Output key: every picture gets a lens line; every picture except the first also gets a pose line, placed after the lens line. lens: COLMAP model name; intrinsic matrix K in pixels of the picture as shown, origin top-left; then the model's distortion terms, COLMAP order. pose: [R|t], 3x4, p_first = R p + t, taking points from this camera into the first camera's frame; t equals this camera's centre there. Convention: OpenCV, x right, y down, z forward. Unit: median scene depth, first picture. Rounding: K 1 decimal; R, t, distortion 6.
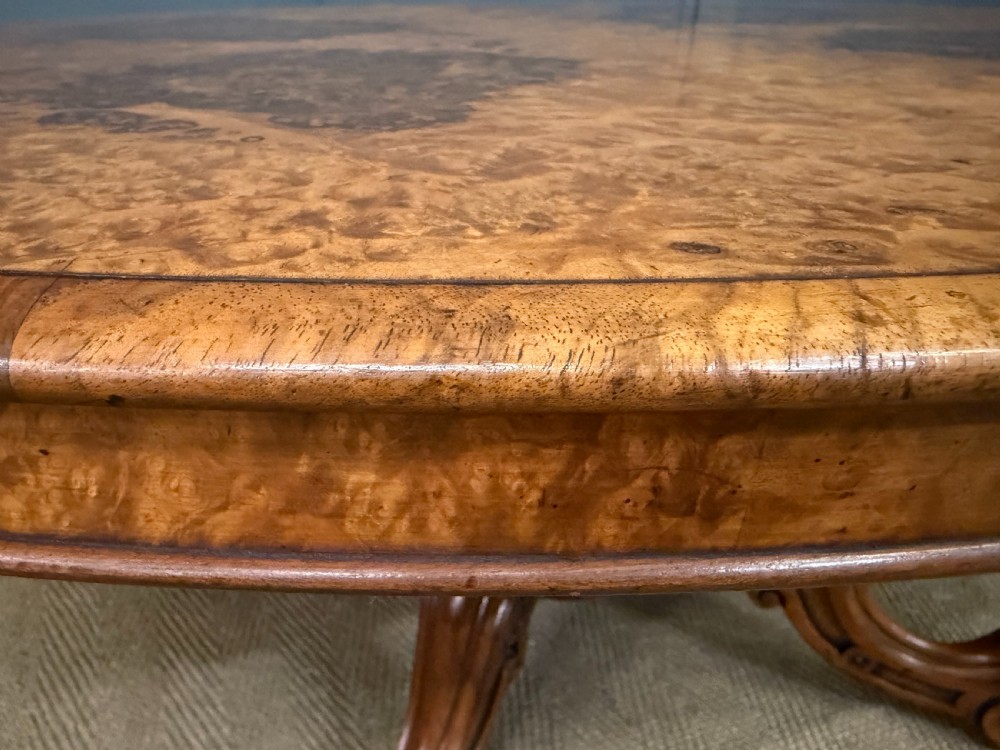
lens RADIAL K [[773.7, 0, 427.1], [0, 773.7, 369.3], [0, 0, 1]] dist [0.052753, -0.087725]
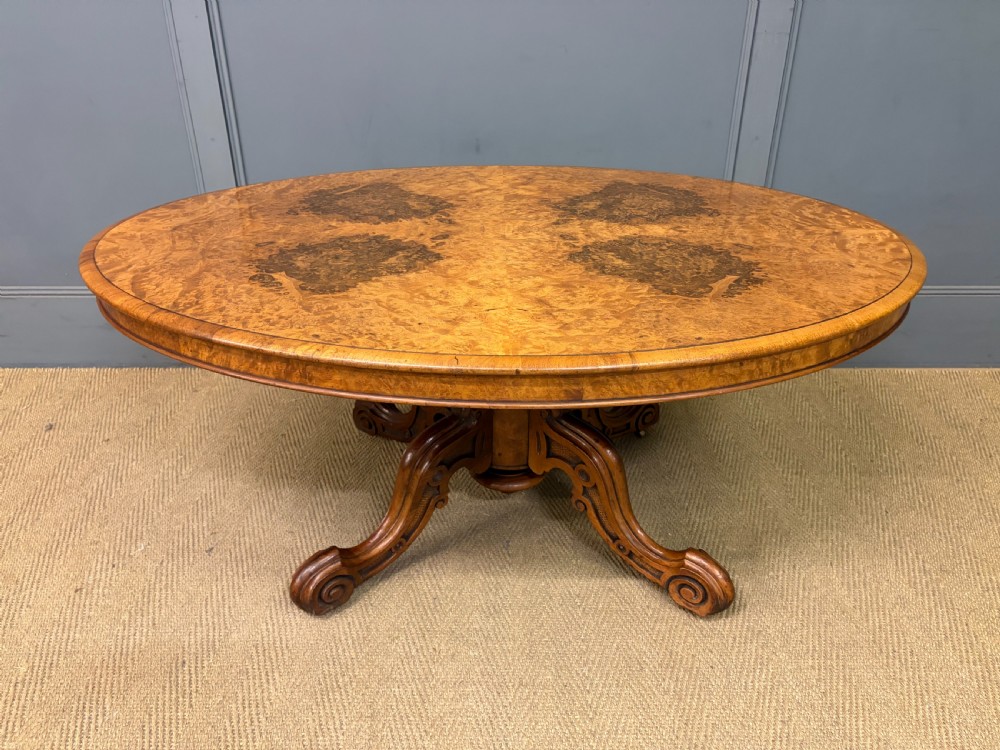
lens RADIAL K [[759.1, 0, 498.1], [0, 759.1, 377.3], [0, 0, 1]] dist [0.043664, -0.063372]
pose [[0.942642, 0.163147, -0.291220, 2.578904], [-0.161526, 0.986419, 0.029772, -0.181217], [0.292123, 0.018975, 0.956193, -3.161796]]
